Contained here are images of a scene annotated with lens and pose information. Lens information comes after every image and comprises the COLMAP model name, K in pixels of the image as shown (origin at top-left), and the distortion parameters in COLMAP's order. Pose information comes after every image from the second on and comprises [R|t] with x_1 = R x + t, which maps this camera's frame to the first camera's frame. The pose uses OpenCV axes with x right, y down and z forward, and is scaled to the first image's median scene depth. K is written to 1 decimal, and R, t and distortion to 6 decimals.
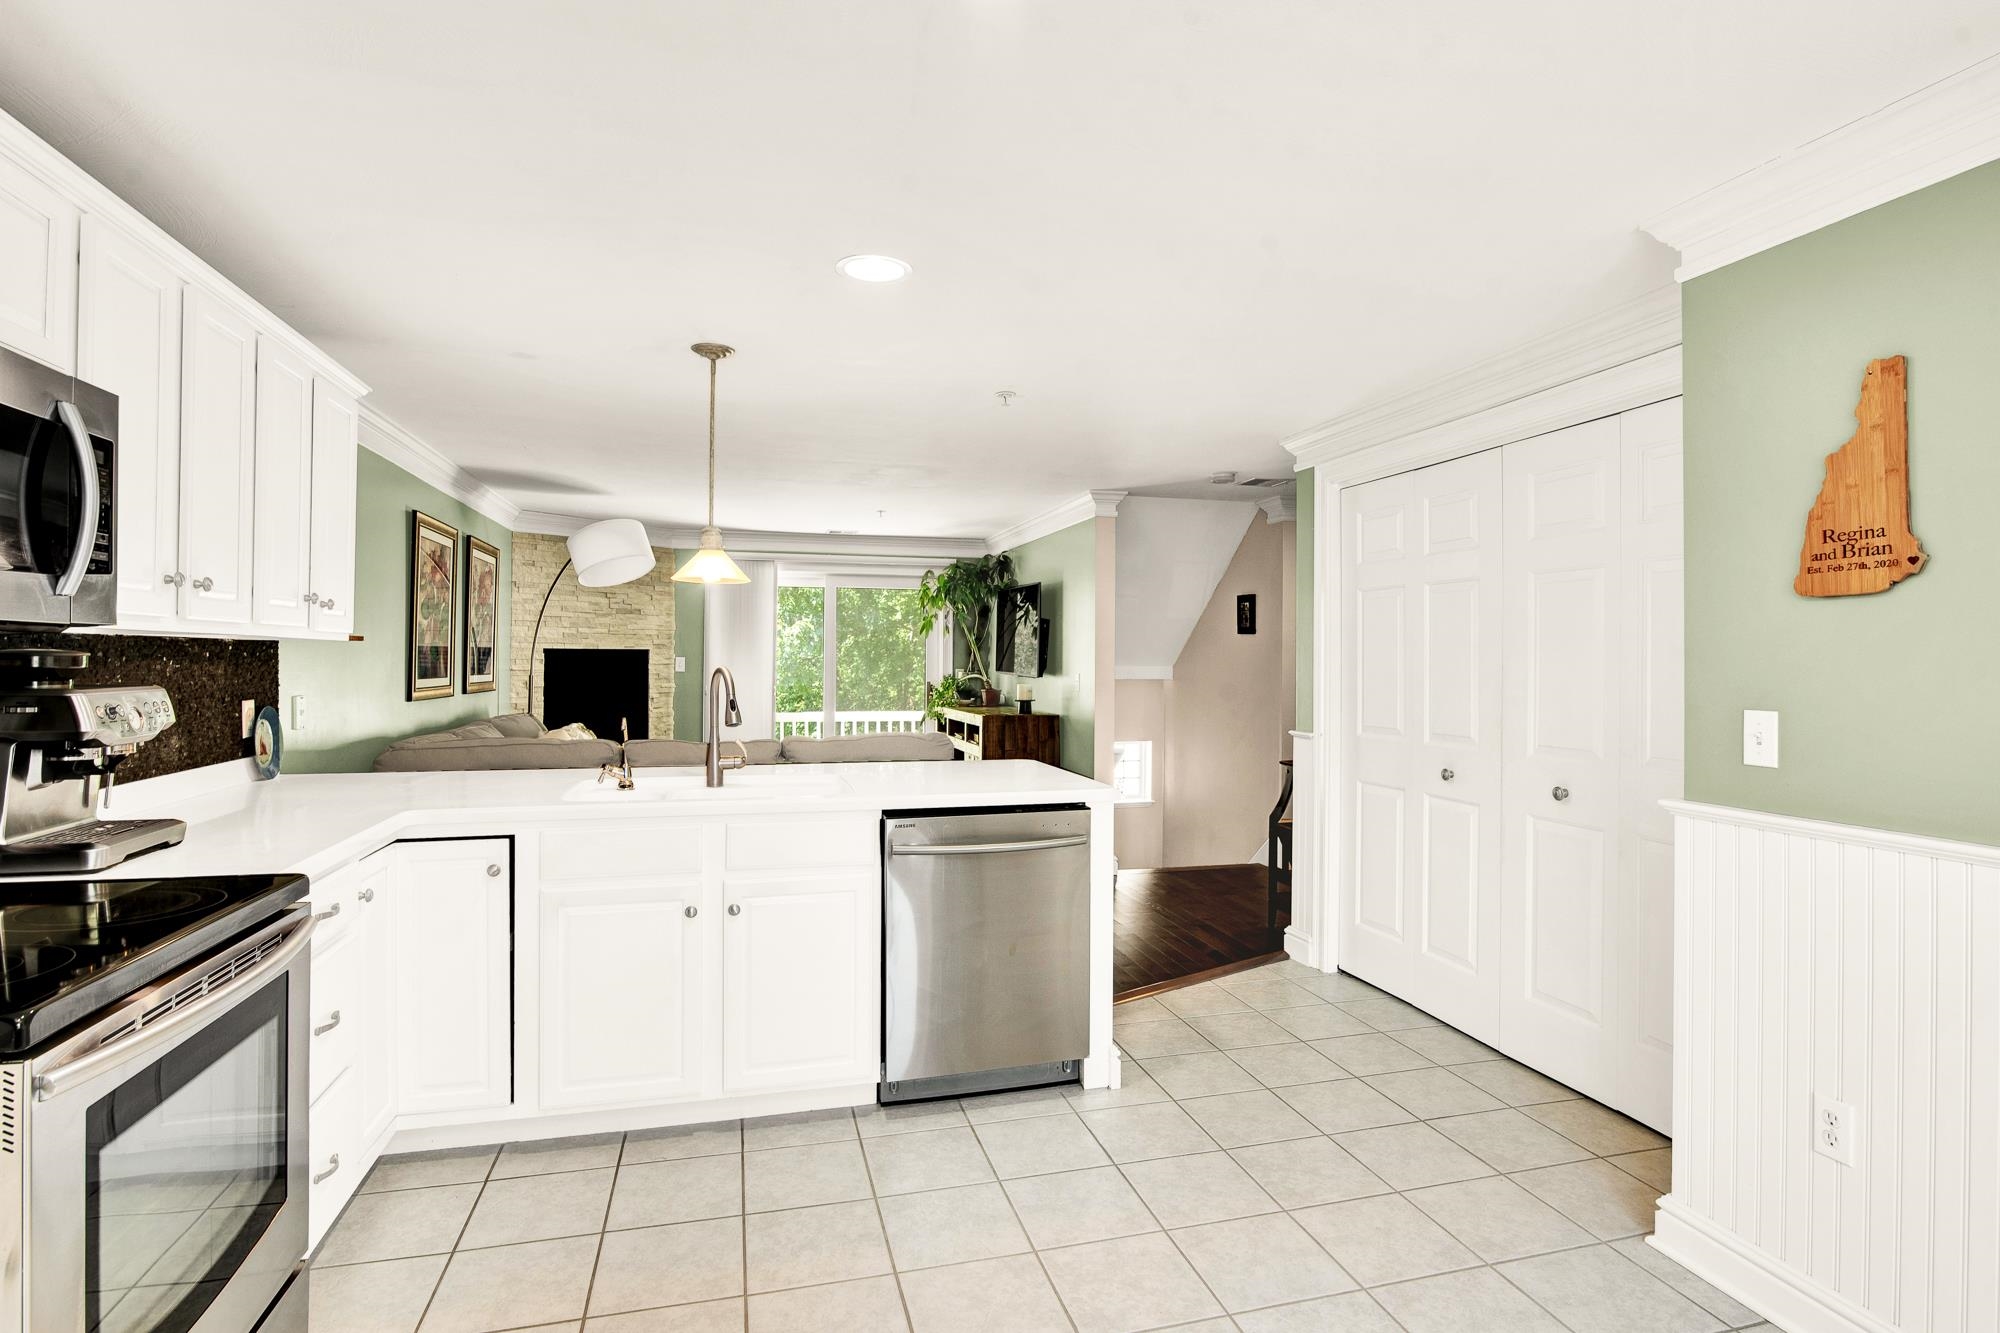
lens RADIAL K [[1007.9, 0, 1031.3], [0, 1007.9, 651.9], [0, 0, 1]] dist [-0.002855, -0.000923]
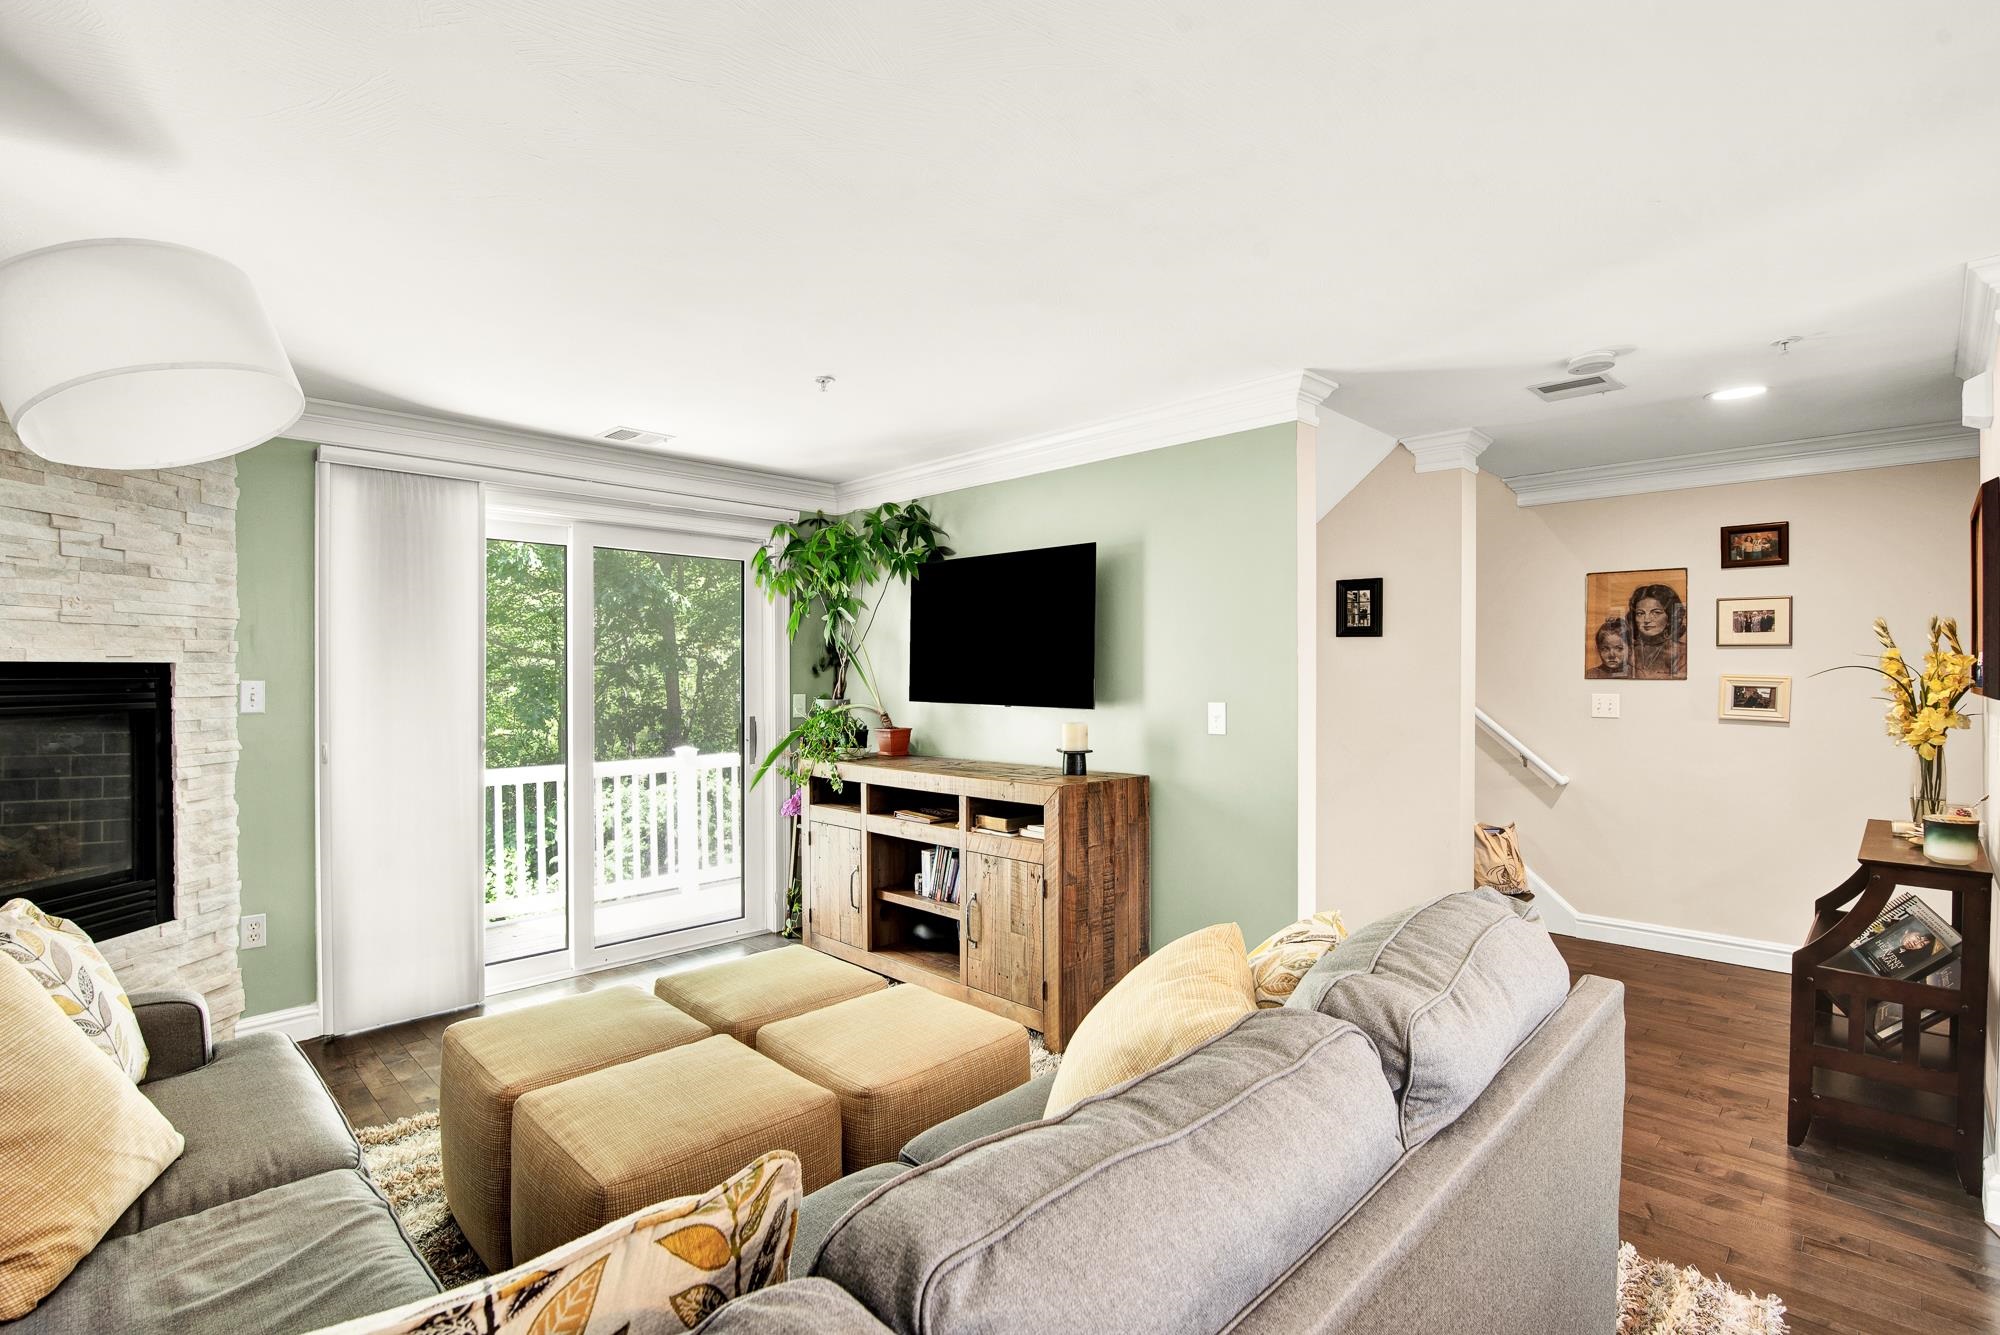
lens RADIAL K [[926.3, 0, 996.9], [0, 926.3, 674.6], [0, 0, 1]] dist [-0.014307, 0.000085]
pose [[0.876452, -0.008954, 0.481406, -0.329992], [0.003861, 0.999926, 0.011571, -0.000807], [-0.481474, -0.008283, 0.876421, 0.631548]]
